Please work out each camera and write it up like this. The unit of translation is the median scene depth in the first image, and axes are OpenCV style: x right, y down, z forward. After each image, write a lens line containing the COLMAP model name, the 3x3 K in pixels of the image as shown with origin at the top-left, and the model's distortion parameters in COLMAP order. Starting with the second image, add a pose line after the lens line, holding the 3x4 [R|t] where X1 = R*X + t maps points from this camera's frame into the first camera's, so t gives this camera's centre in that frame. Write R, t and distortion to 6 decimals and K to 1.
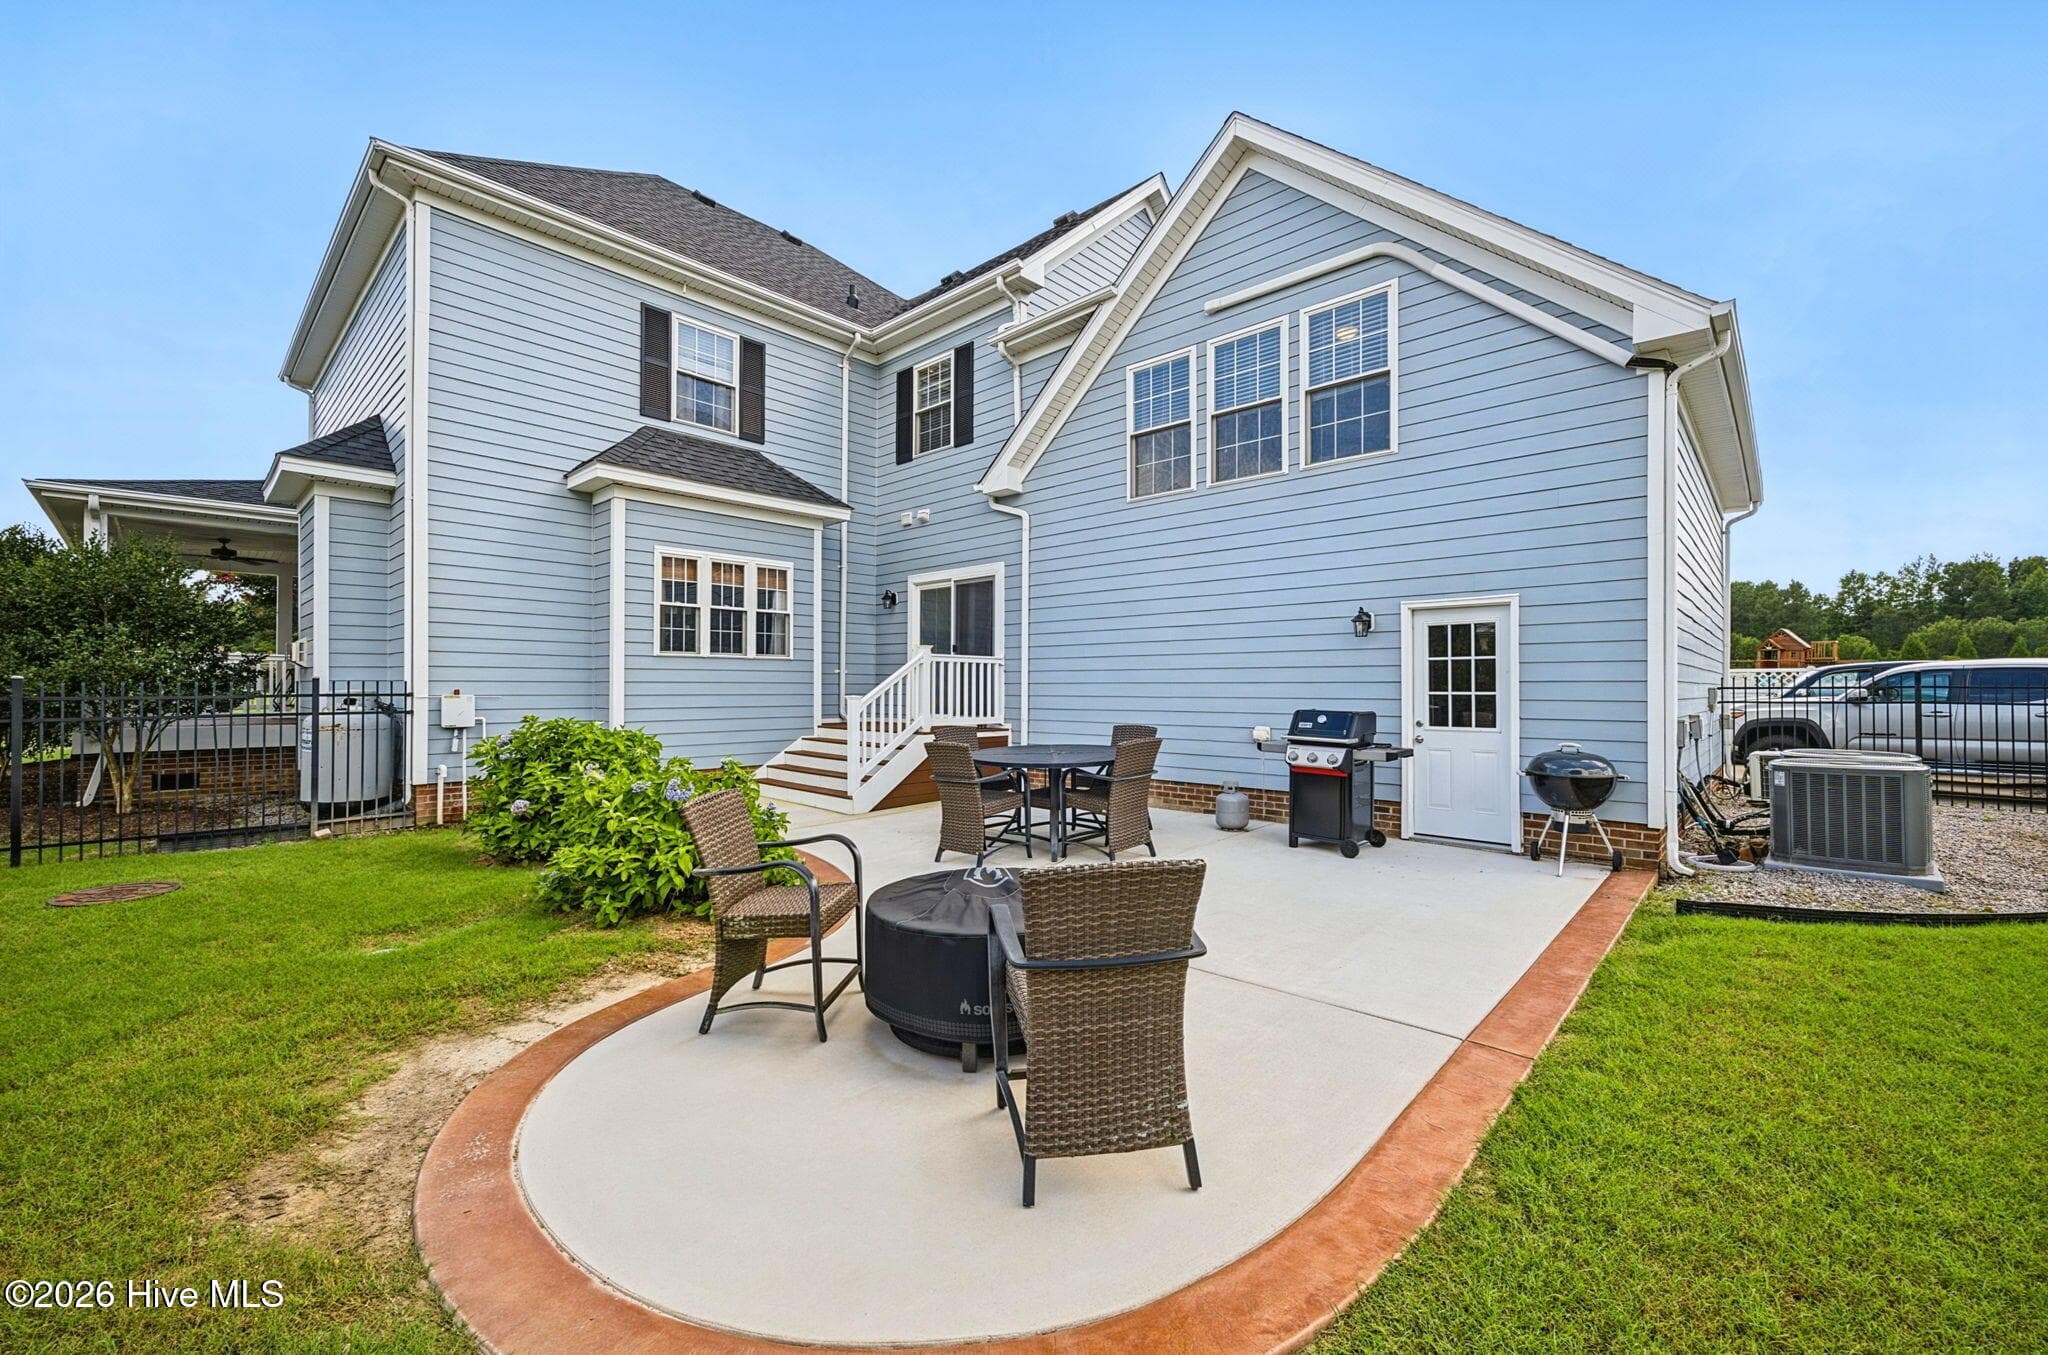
lens RADIAL K [[823.9, 0, 1023.7], [0, 823.9, 679.7], [0, 0, 1]] dist [0.002163, -0.000227]
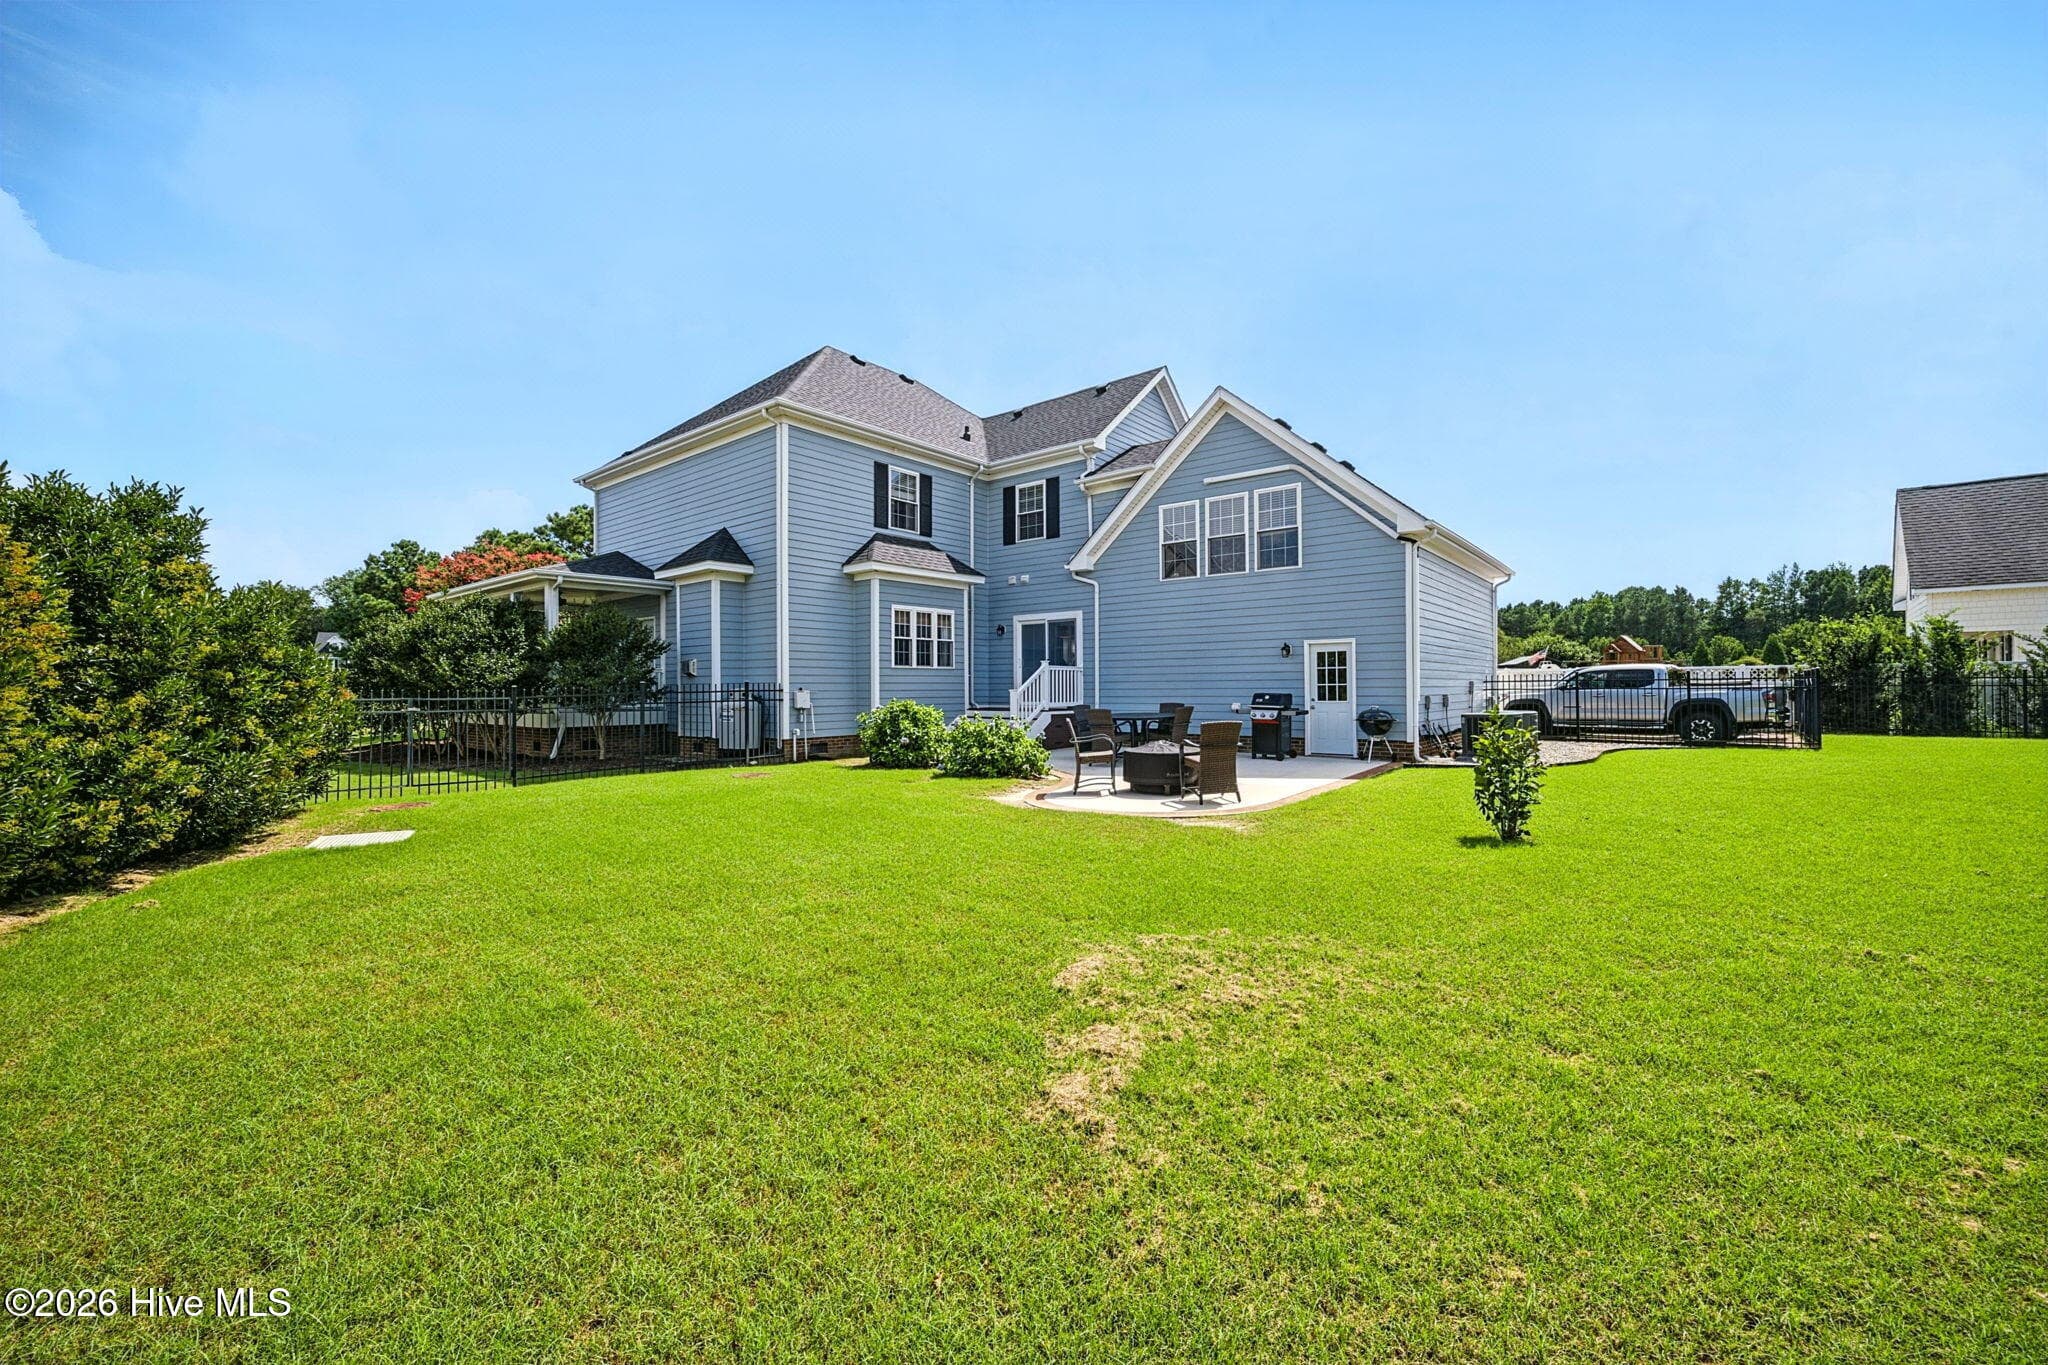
lens RADIAL K [[825.6, 0, 1029.8], [0, 825.6, 676.4], [0, 0, 1]] dist [0.002125, 0.000225]
pose [[0.997360, -0.007279, 0.072244, -0.289248], [0.007712, 0.999954, -0.005719, 0.001114], [-0.072199, 0.006261, 0.997371, -0.777779]]
